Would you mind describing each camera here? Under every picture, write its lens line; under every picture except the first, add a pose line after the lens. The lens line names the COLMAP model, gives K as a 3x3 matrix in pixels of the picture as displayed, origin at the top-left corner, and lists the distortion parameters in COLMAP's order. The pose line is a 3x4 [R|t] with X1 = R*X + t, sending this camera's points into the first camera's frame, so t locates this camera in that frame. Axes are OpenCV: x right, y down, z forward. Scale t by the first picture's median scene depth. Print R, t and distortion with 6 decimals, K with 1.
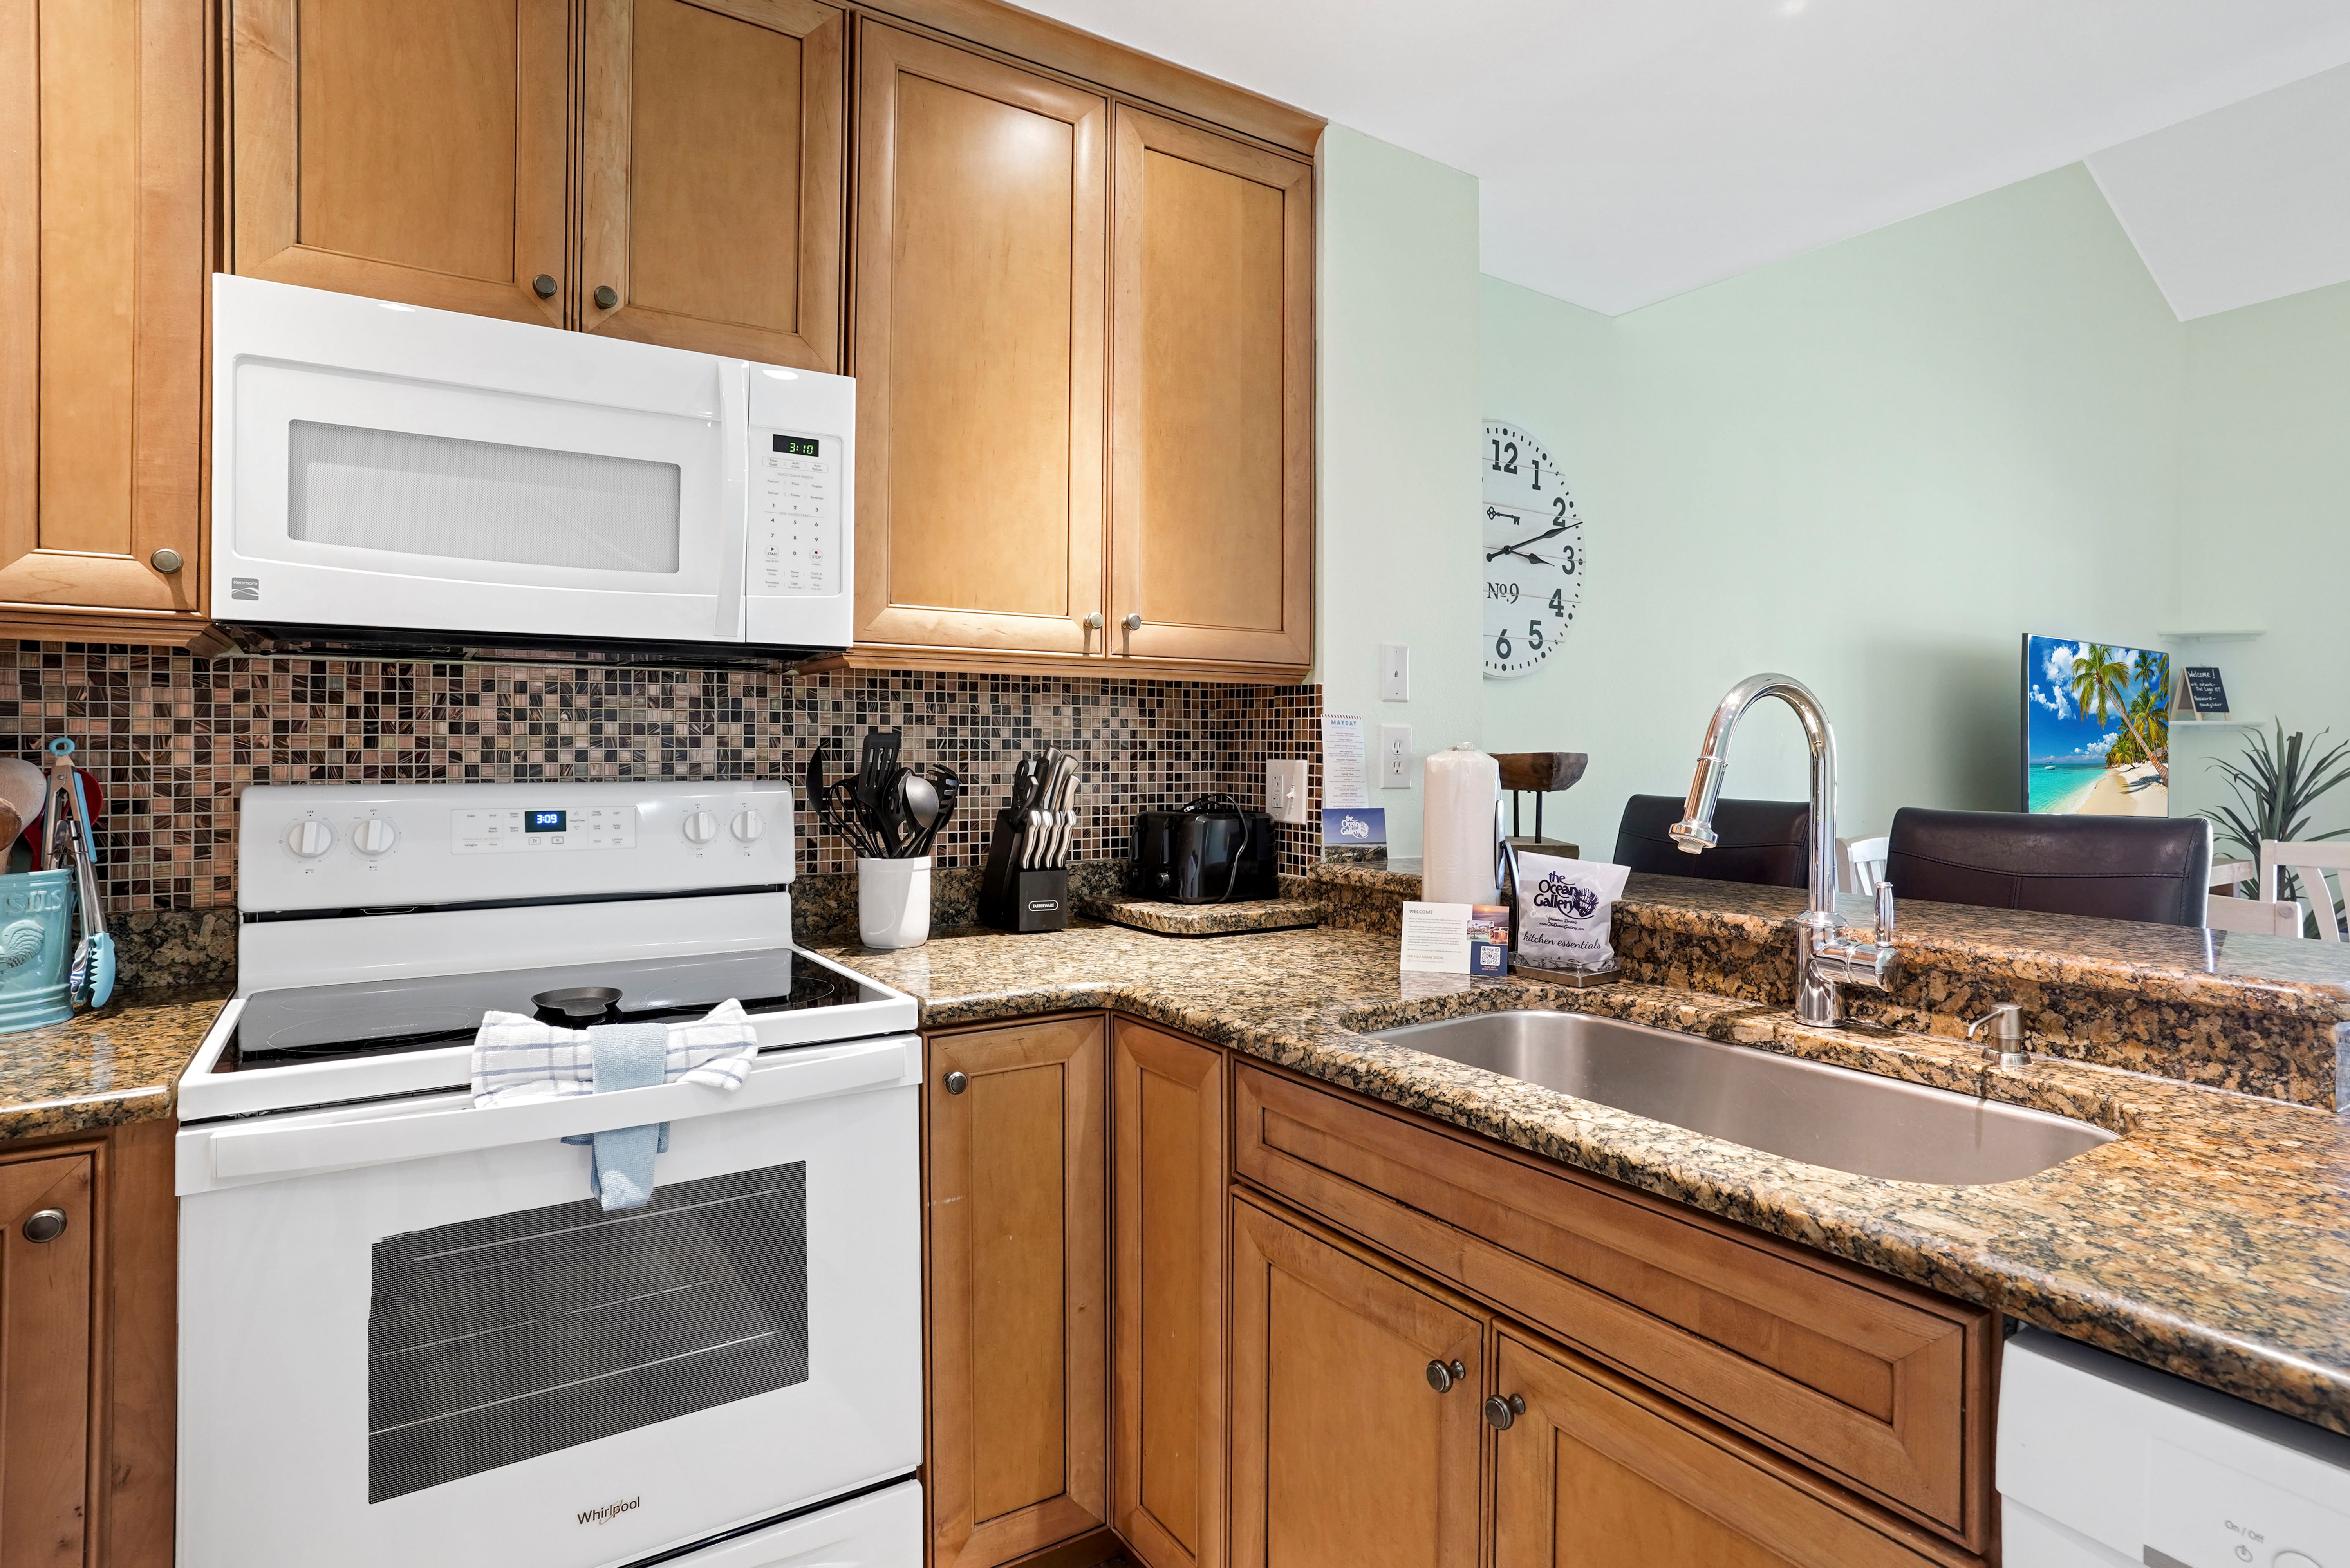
lens RADIAL K [[1235.0, 0, 1161.9], [0, 1235.0, 743.9], [0, 0, 1]] dist [-0.069370, 0.047413]
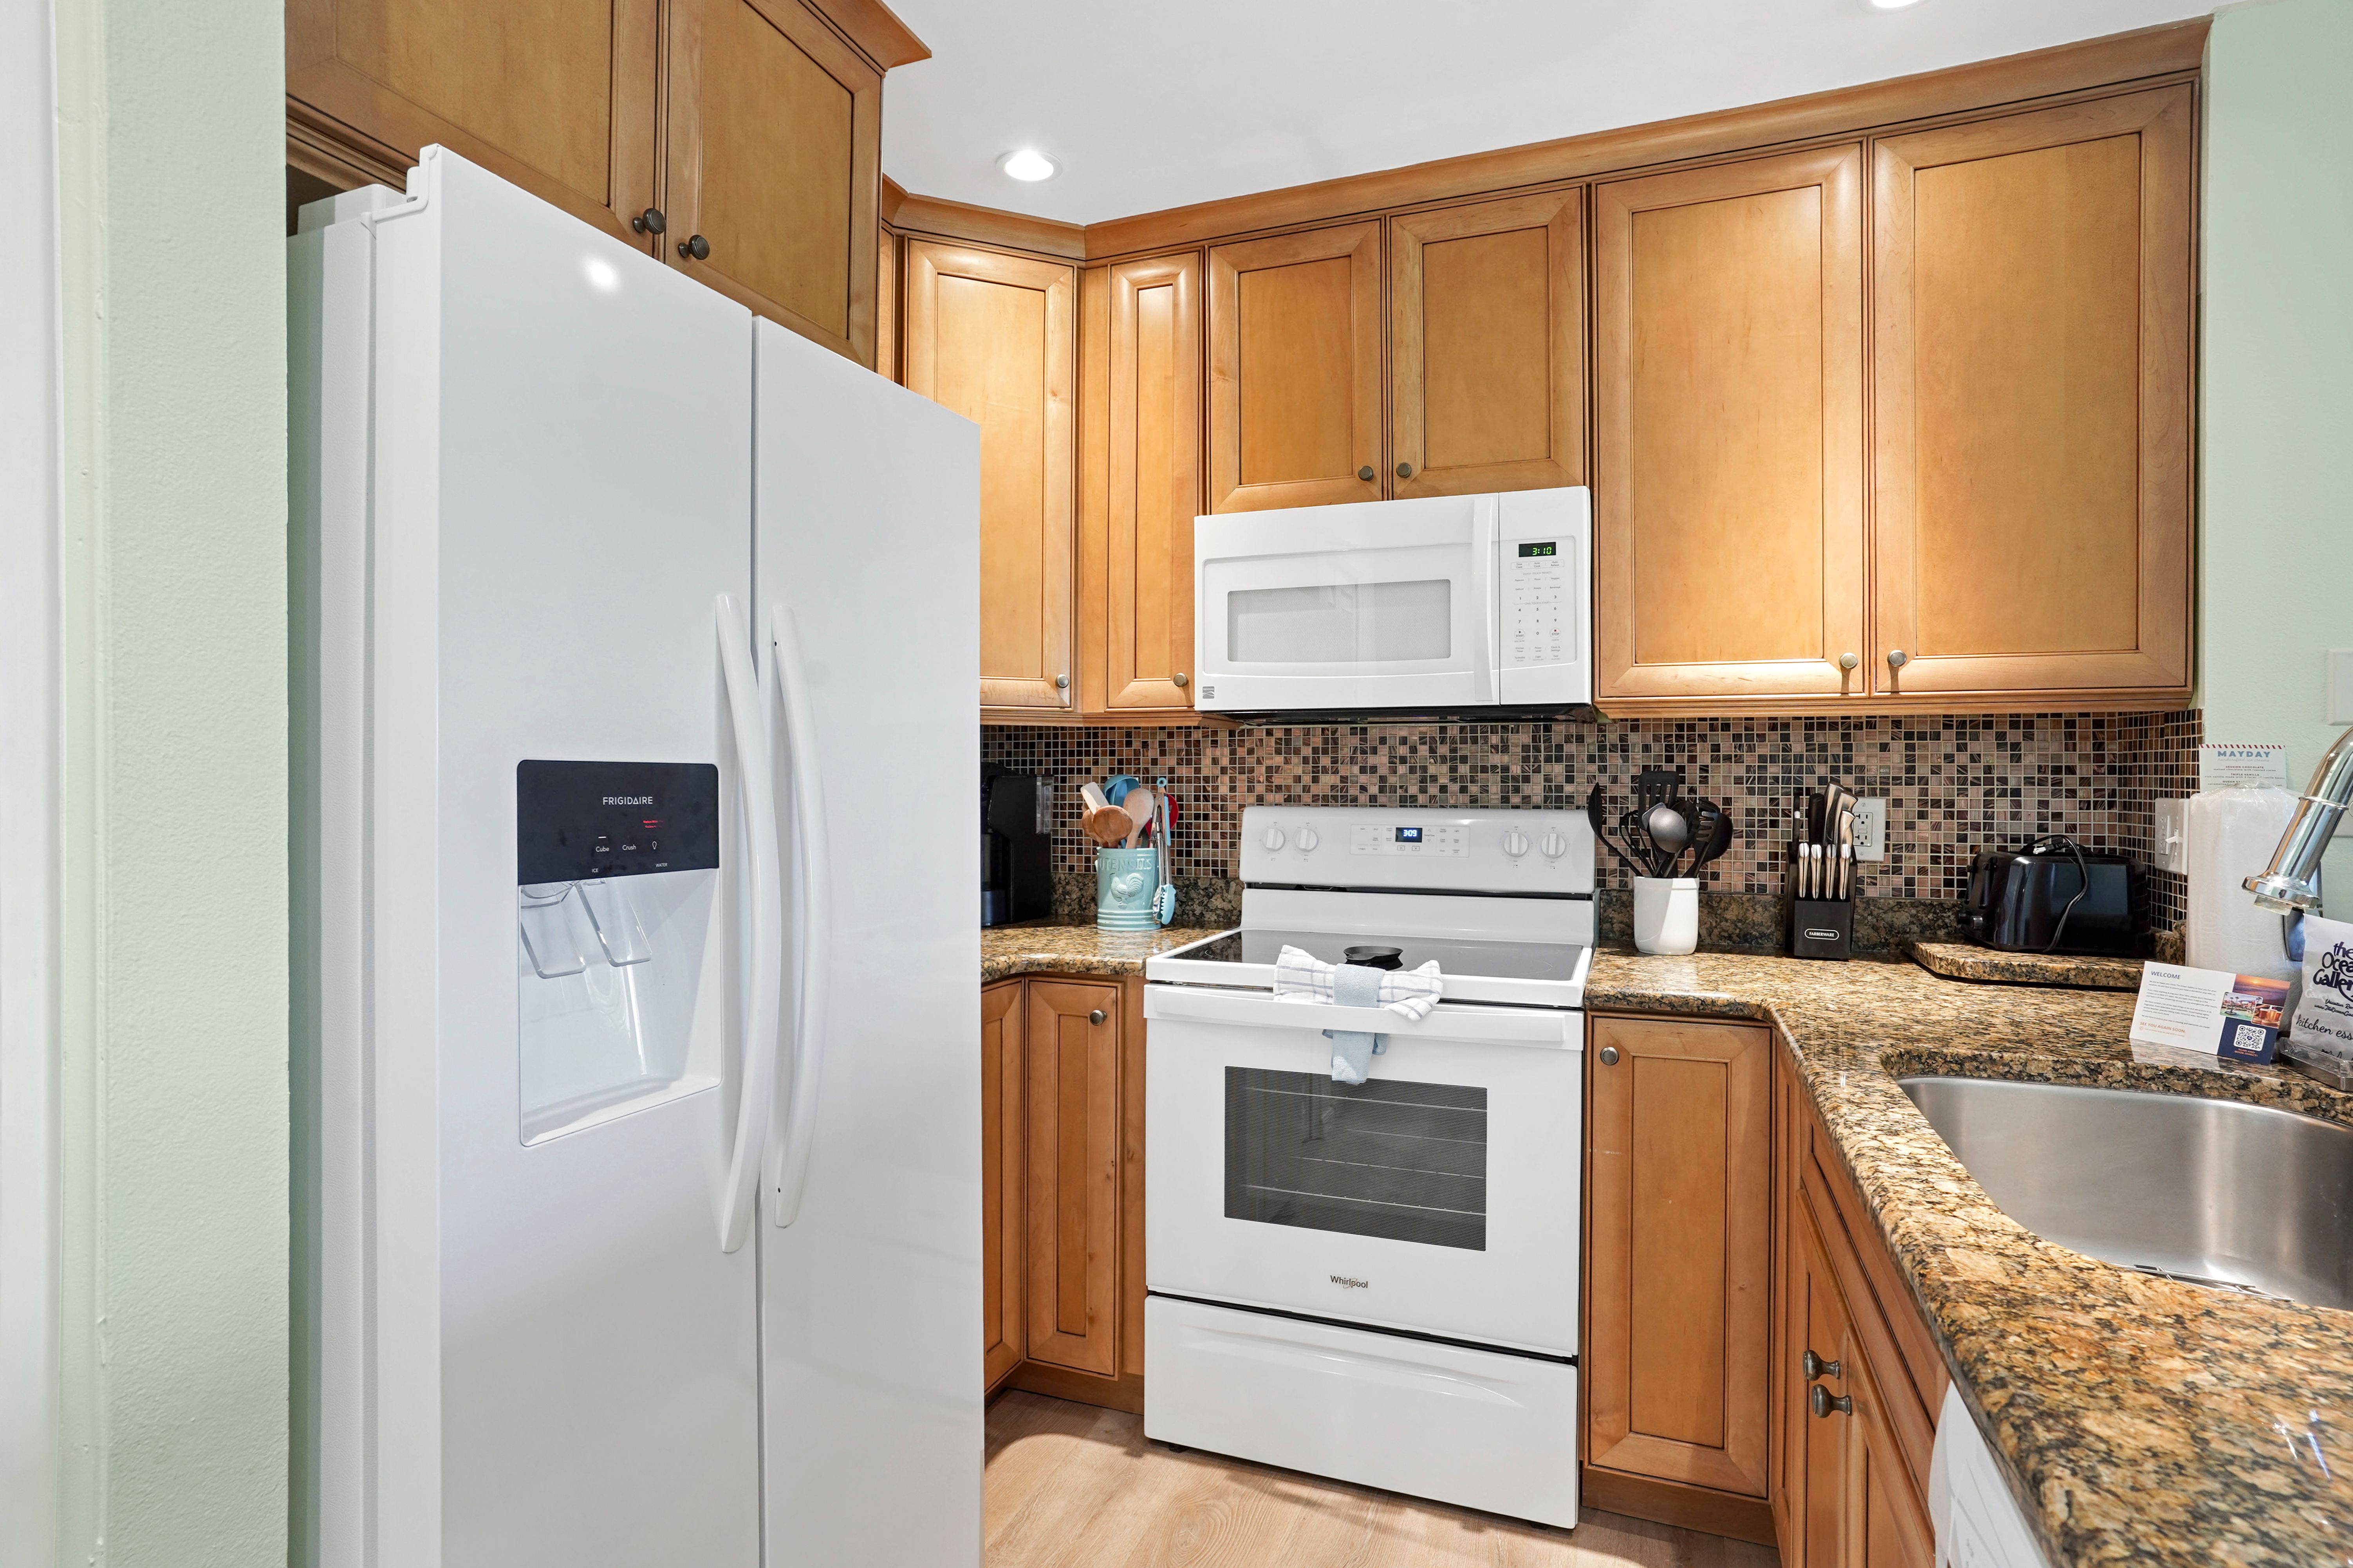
lens RADIAL K [[1183.1, 0, 1133.2], [0, 1183.1, 782.1], [0, 0, 1]] dist [-0.070154, 0.039870]
pose [[0.564859, 0.000663, -0.825187, 0.431136], [0.001181, 0.999998, 0.001612, -0.000445], [0.825187, -0.001885, 0.564857, -0.045077]]
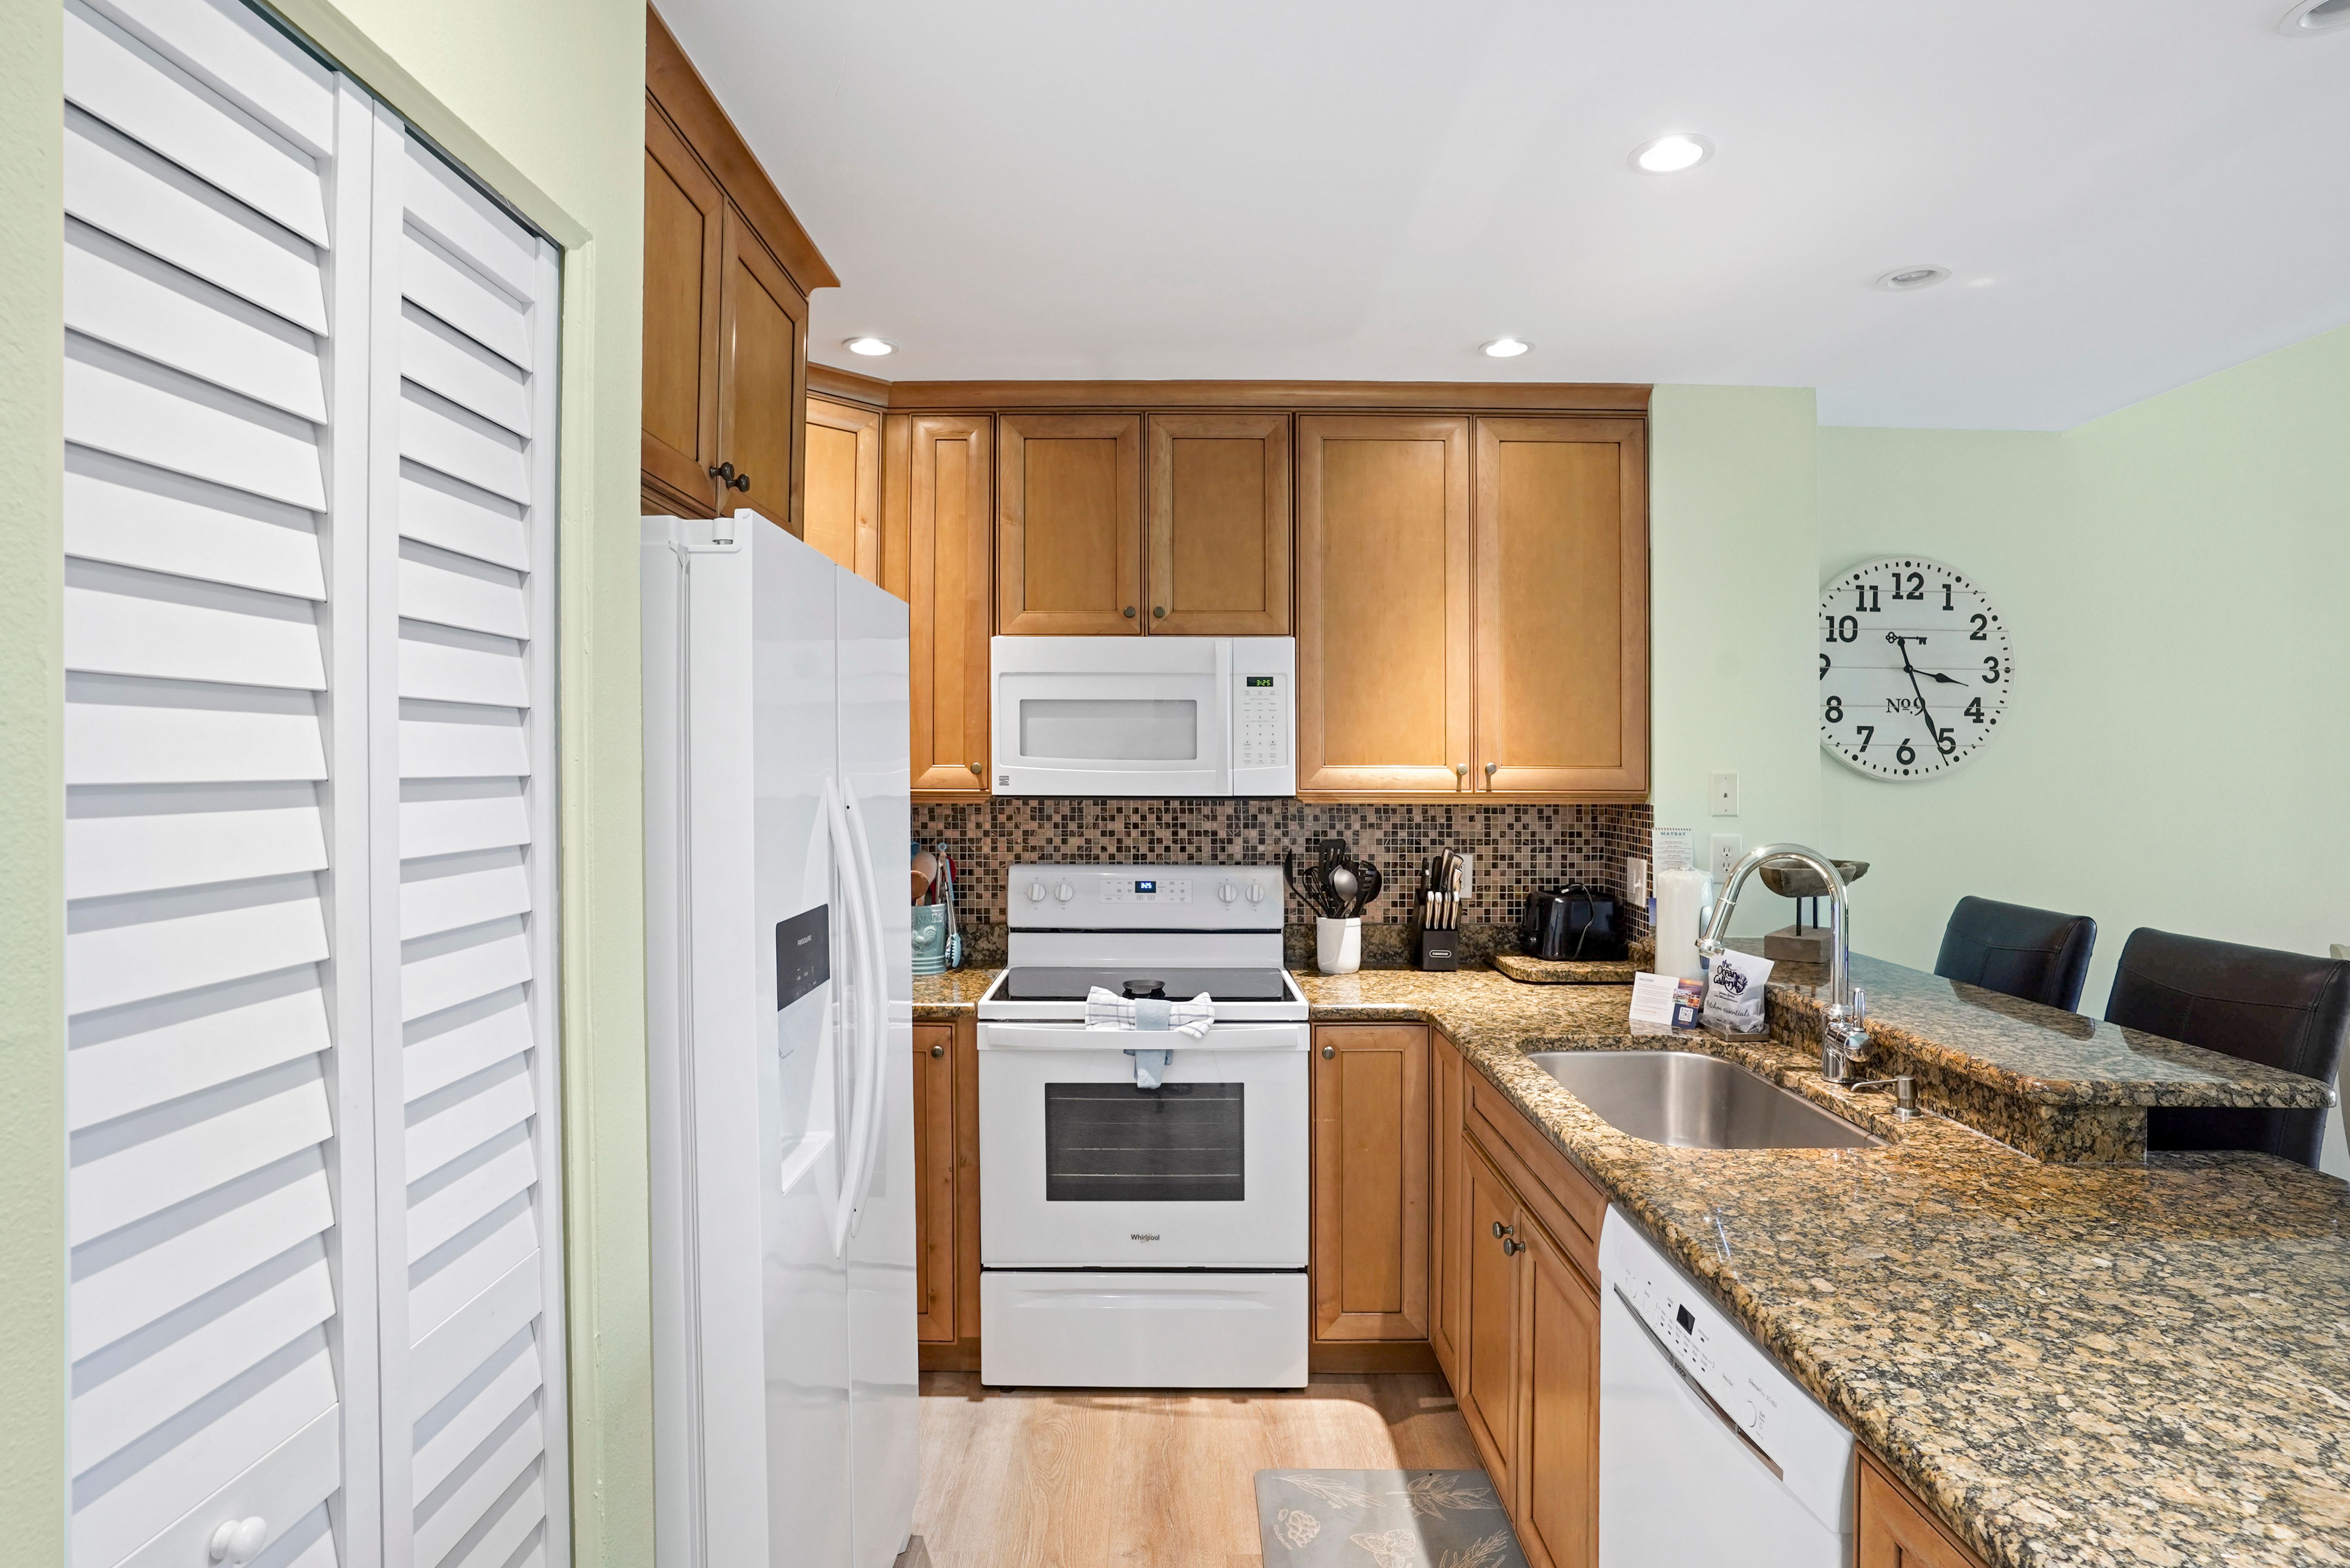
lens RADIAL K [[1202.3, 0, 1118.3], [0, 1202.3, 757.4], [0, 0, 1]] dist [-0.080655, 0.028610]
pose [[0.822844, -0.007264, -0.568221, 0.458277], [0.003172, 0.999961, -0.008190, -0.109612], [0.568258, 0.004937, 0.822835, -0.475449]]
